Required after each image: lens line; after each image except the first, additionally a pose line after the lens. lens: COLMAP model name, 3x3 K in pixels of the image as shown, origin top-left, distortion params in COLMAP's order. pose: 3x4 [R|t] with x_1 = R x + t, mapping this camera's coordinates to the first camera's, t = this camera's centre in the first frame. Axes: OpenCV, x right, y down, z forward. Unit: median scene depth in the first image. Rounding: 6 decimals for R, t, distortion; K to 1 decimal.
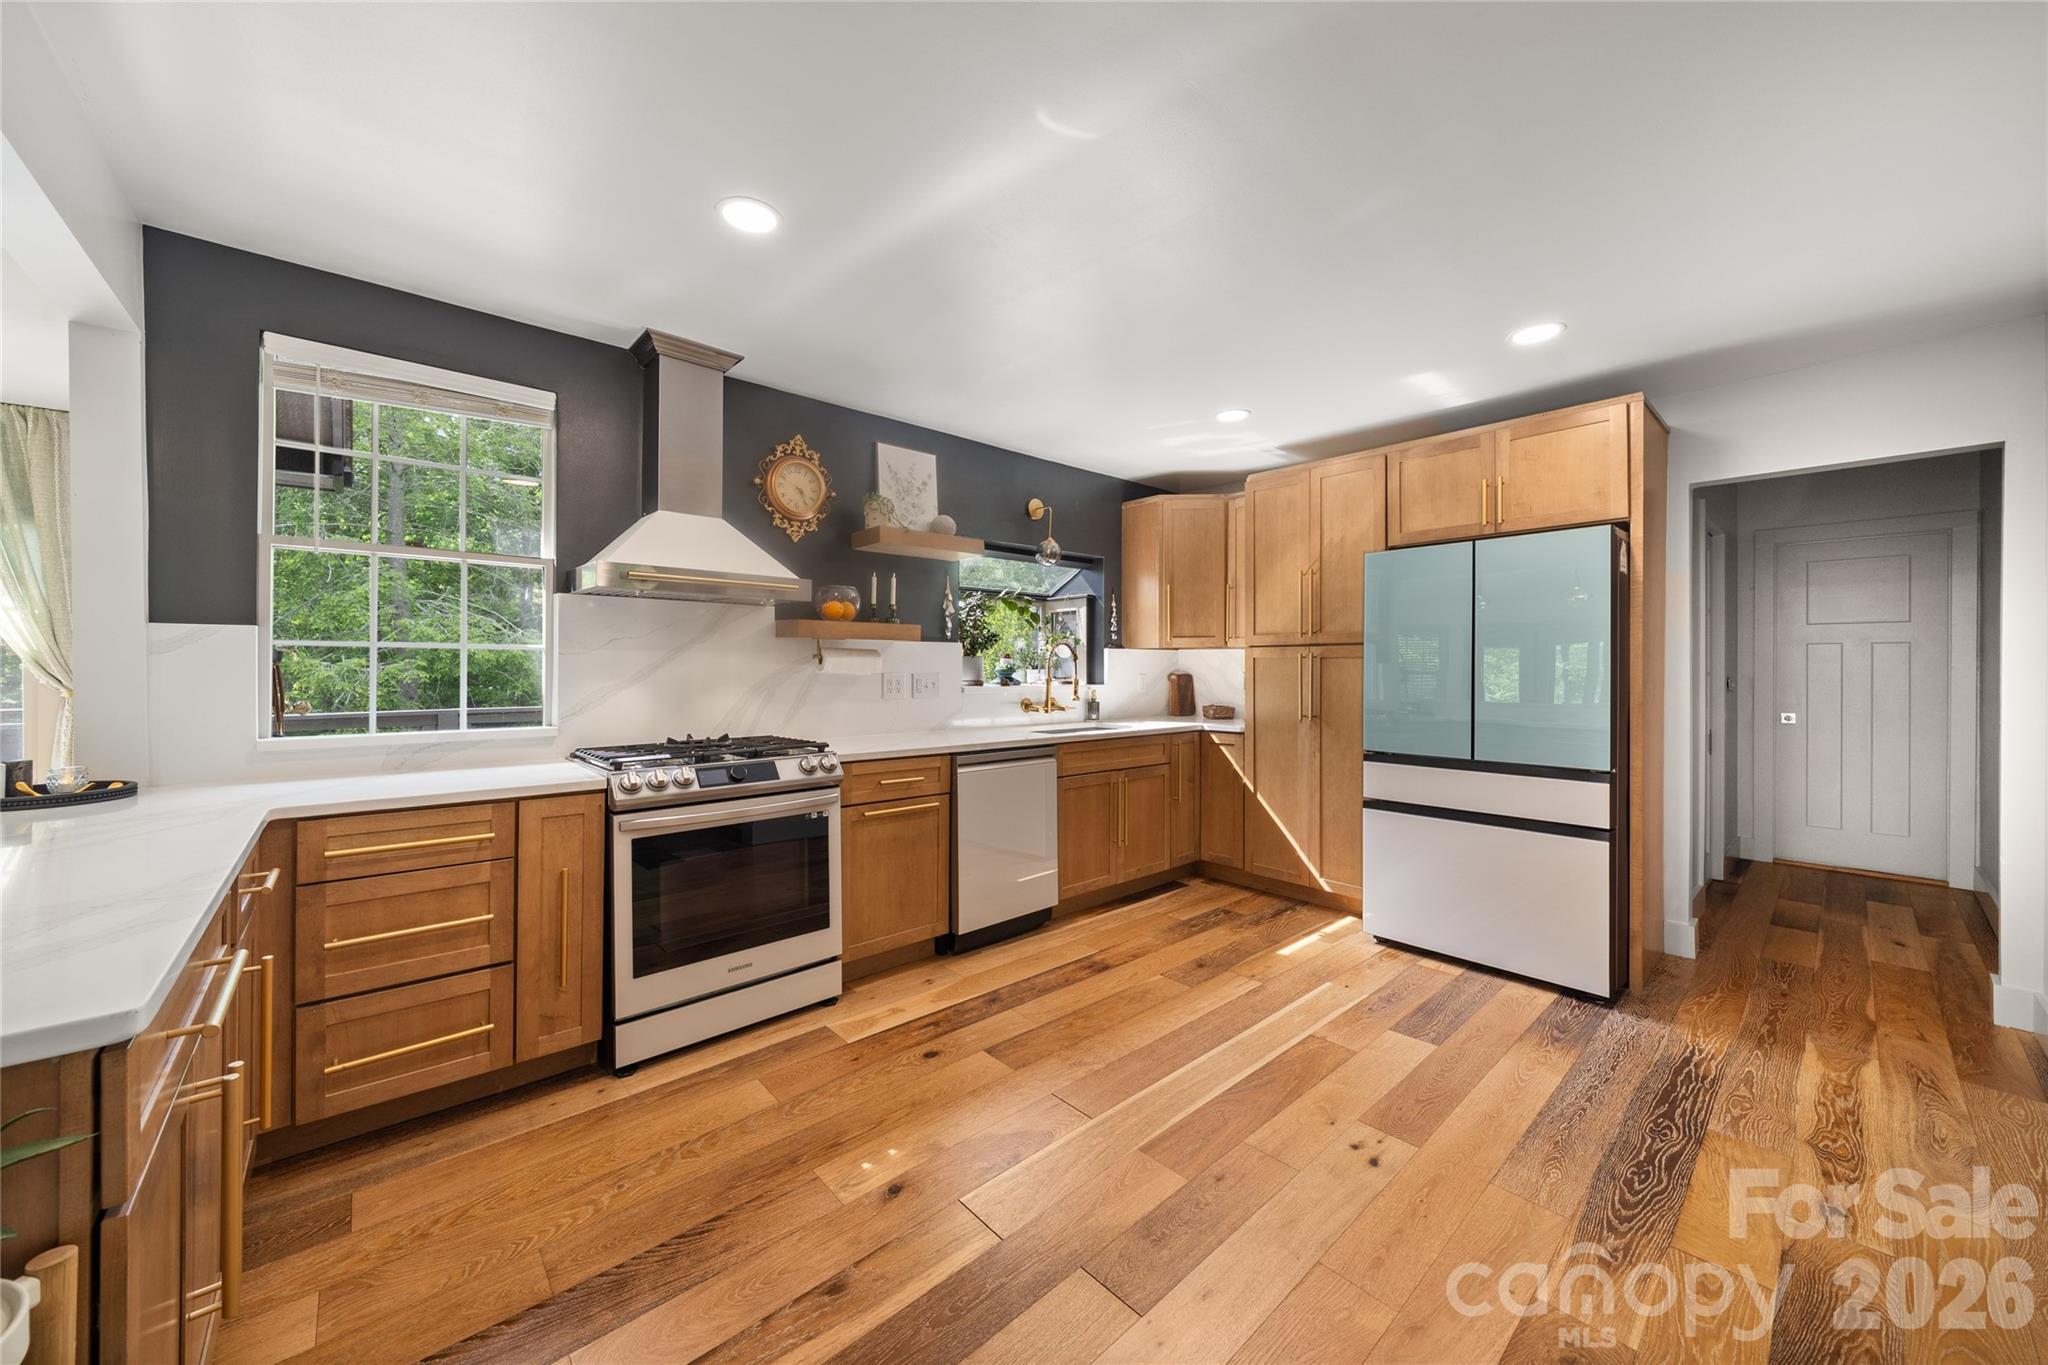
lens RADIAL K [[741.2, 0, 1015.5], [0, 741.2, 667.0], [0, 0, 1]] dist [-0.002537, -0.000423]
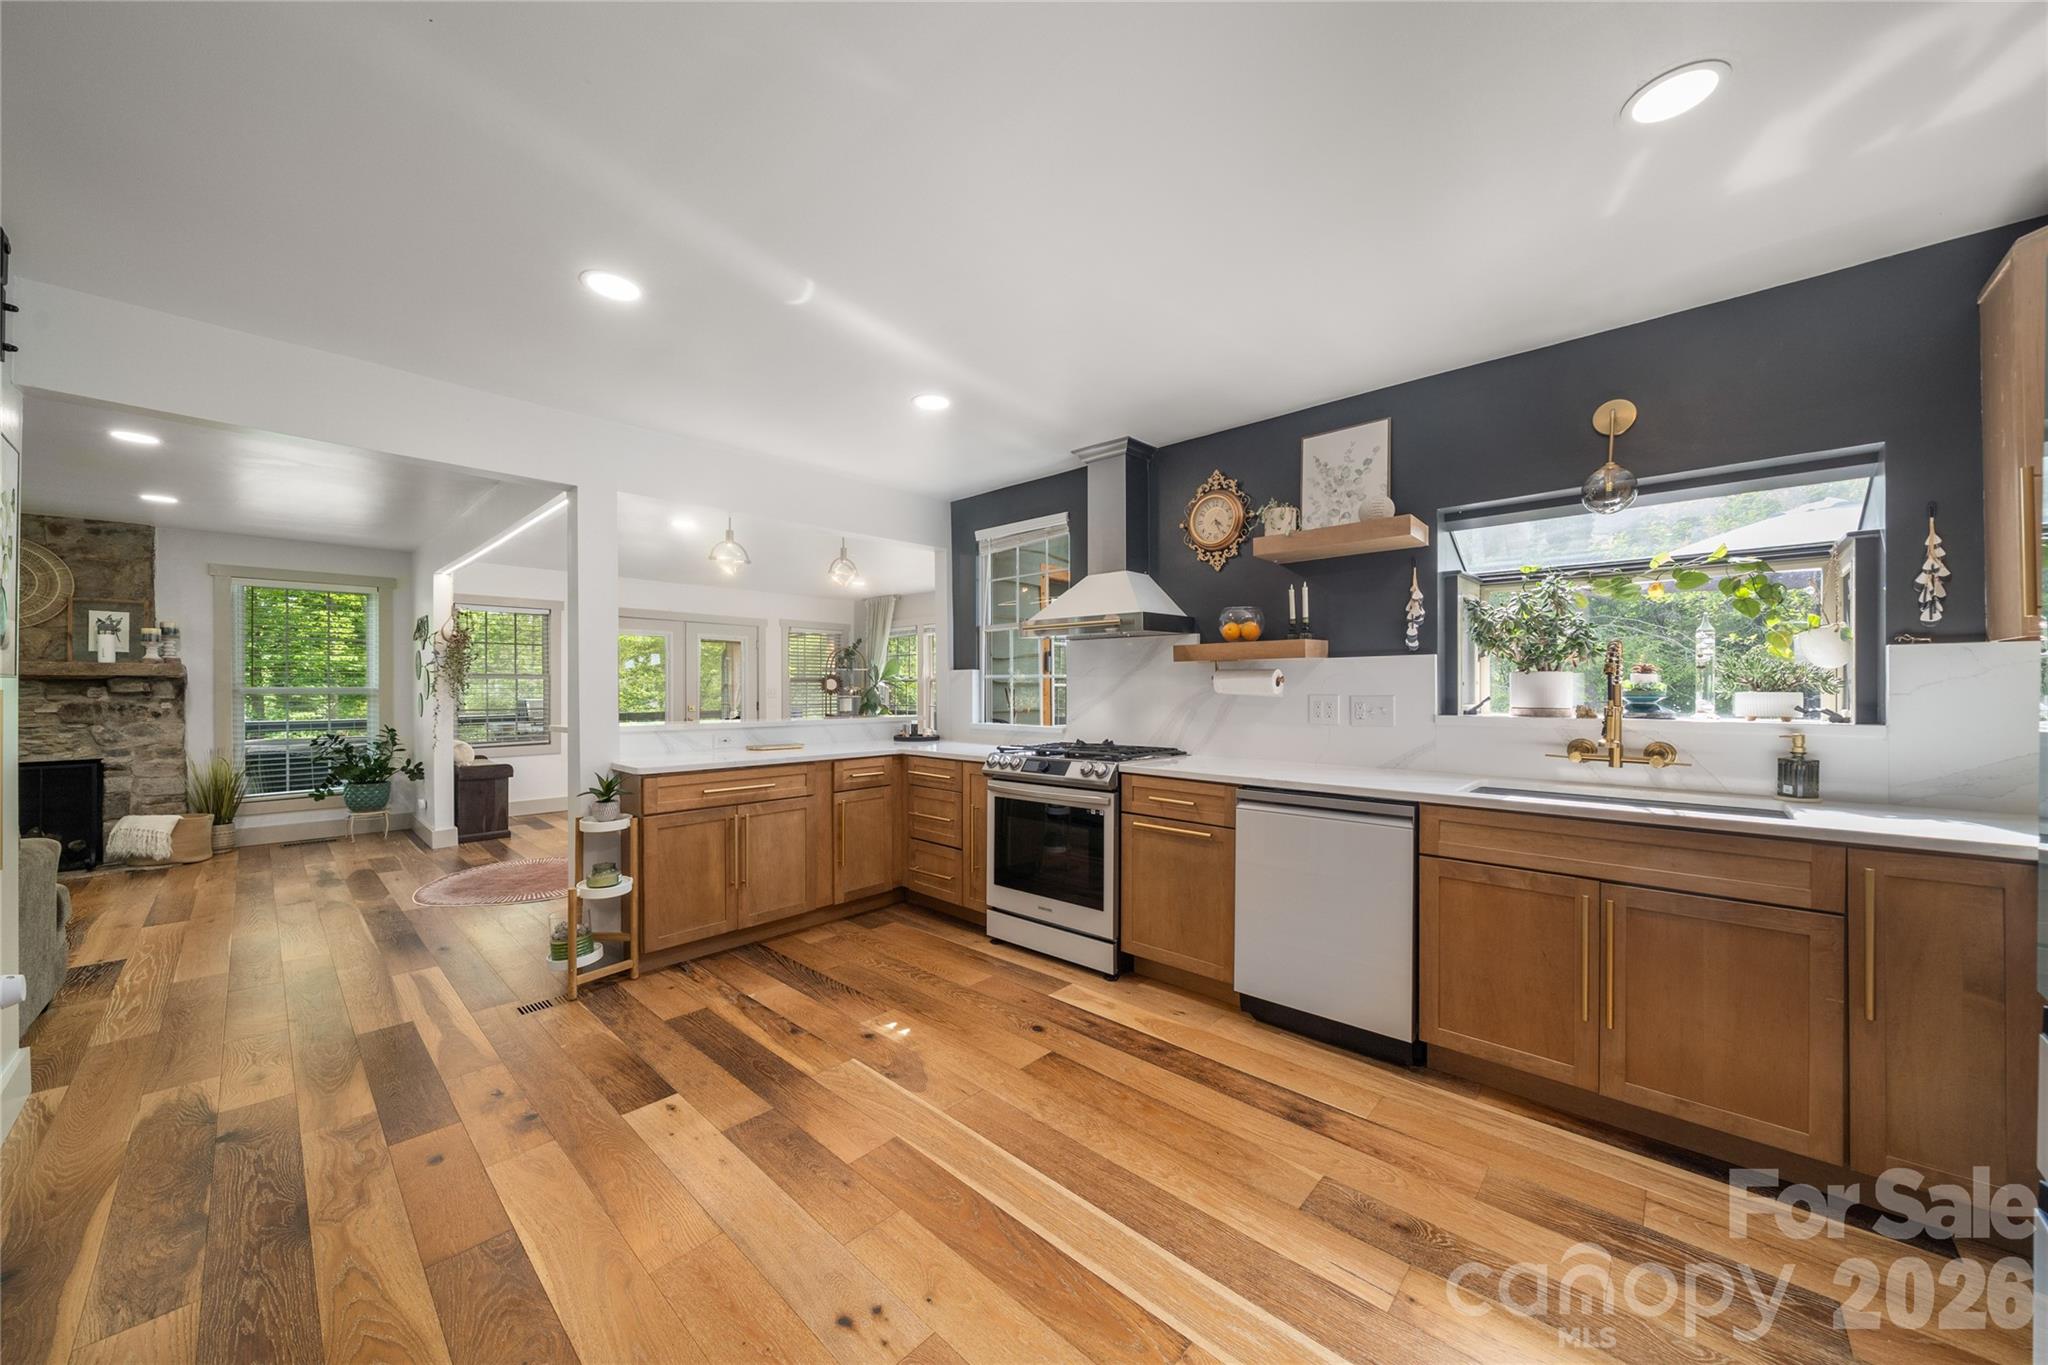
lens RADIAL K [[716.5, 0, 1026.1], [0, 716.5, 688.2], [0, 0, 1]] dist [-0.004092, -0.000213]
pose [[0.102165, -0.004173, -0.994759, 0.768656], [-0.000666, 0.999991, -0.004264, 0.004949], [0.994767, 0.001098, 0.102161, 0.682866]]
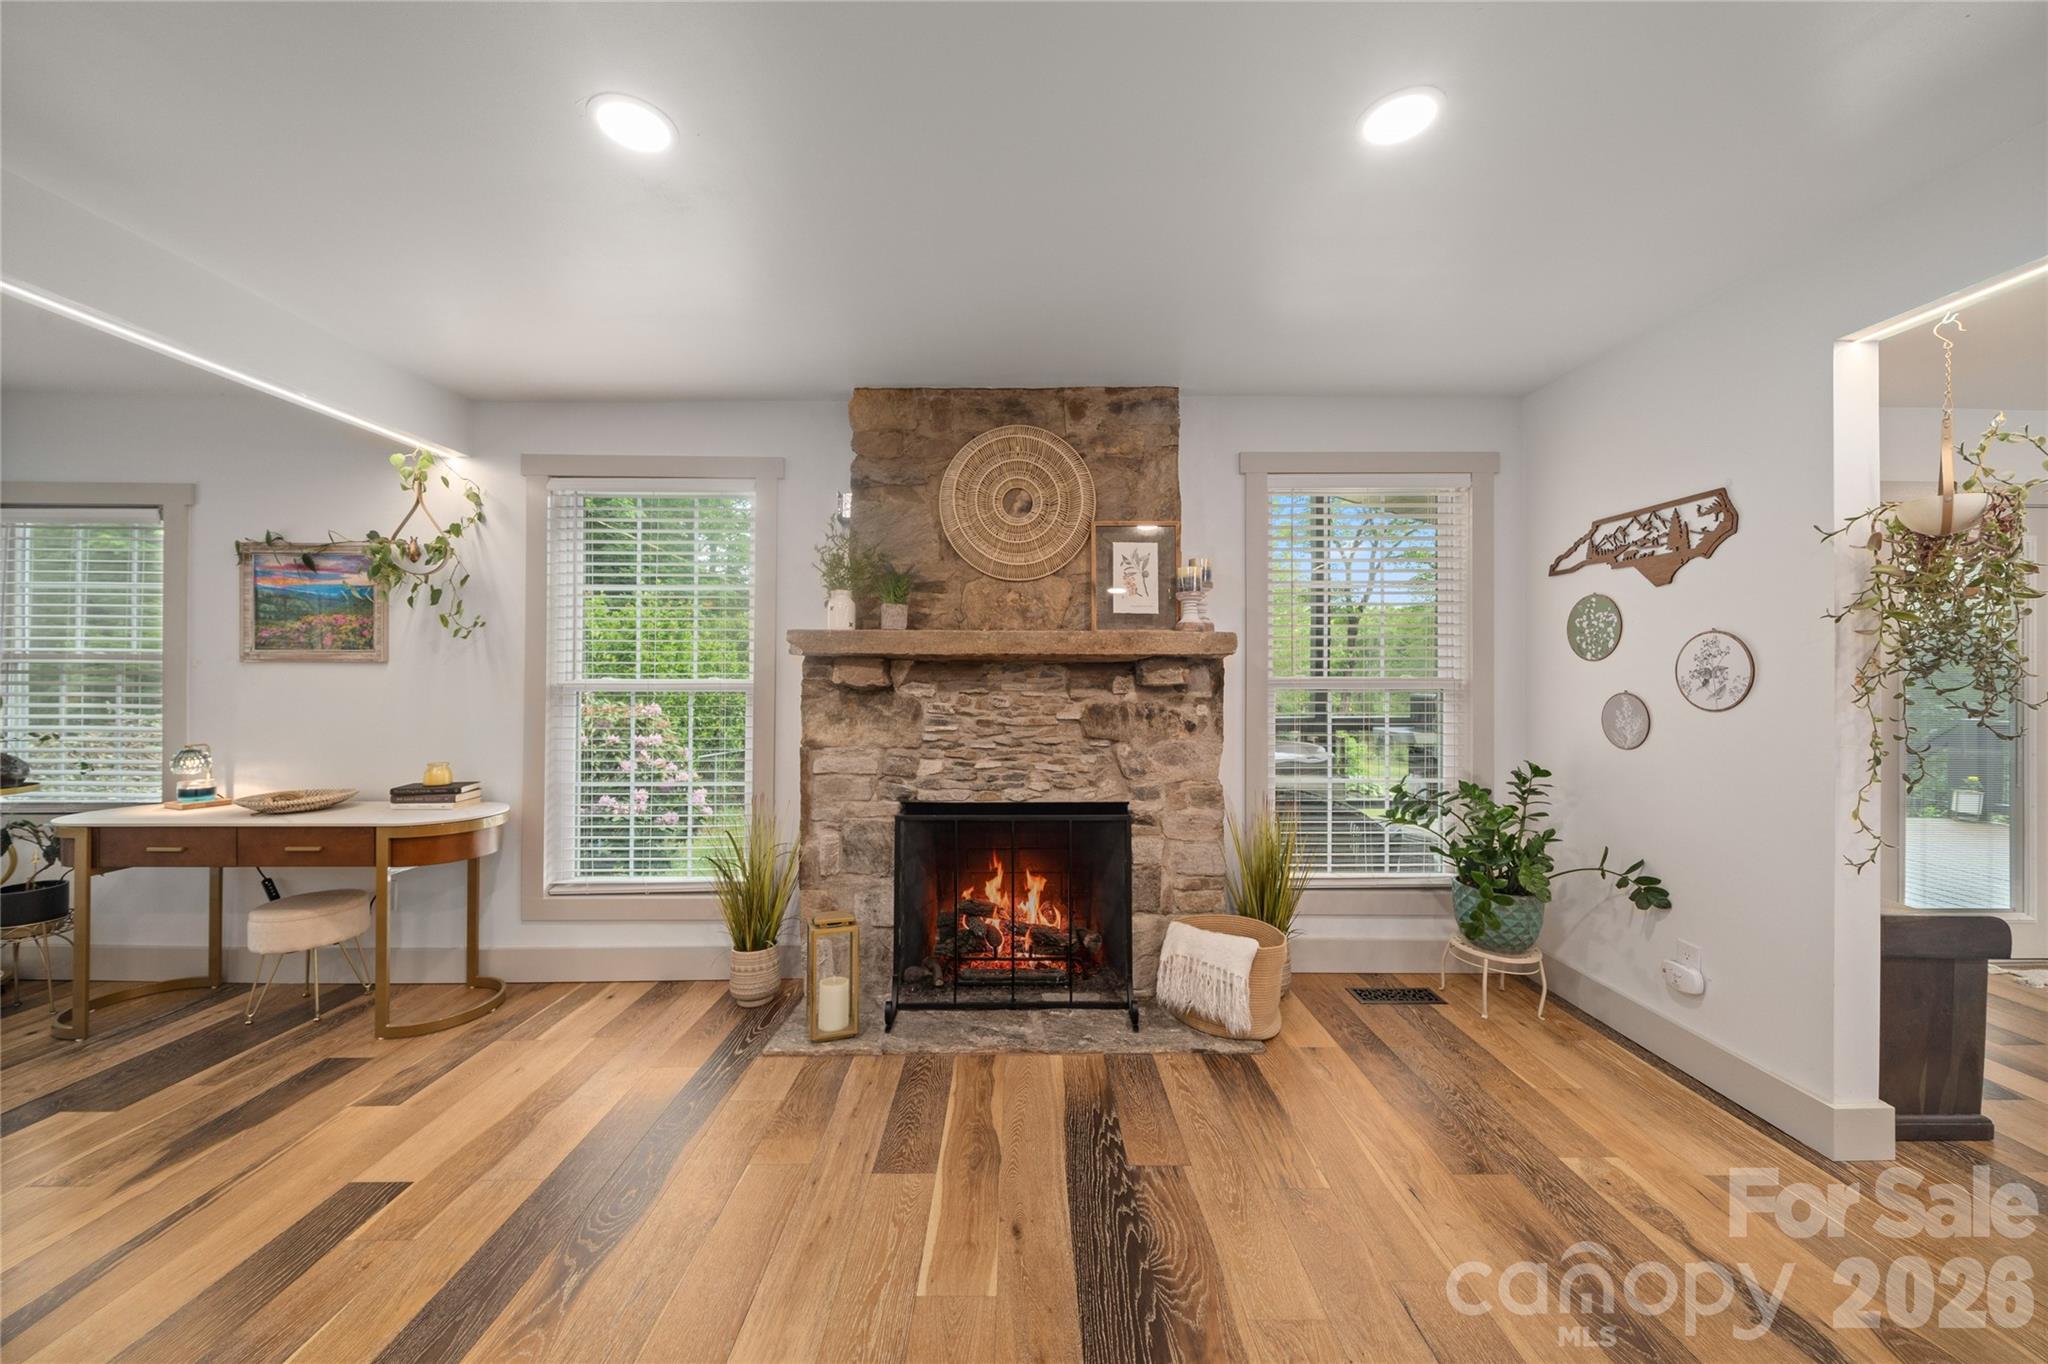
lens RADIAL K [[716.5, 0, 1019.4], [0, 716.5, 678.1], [0, 0, 1]] dist [-0.004092, -0.000213]
pose [[-0.648994, -0.003244, -0.760787, -0.298373], [-0.006921, 0.999975, 0.001640, -0.001268], [0.760762, 0.006330, -0.649000, -0.802800]]
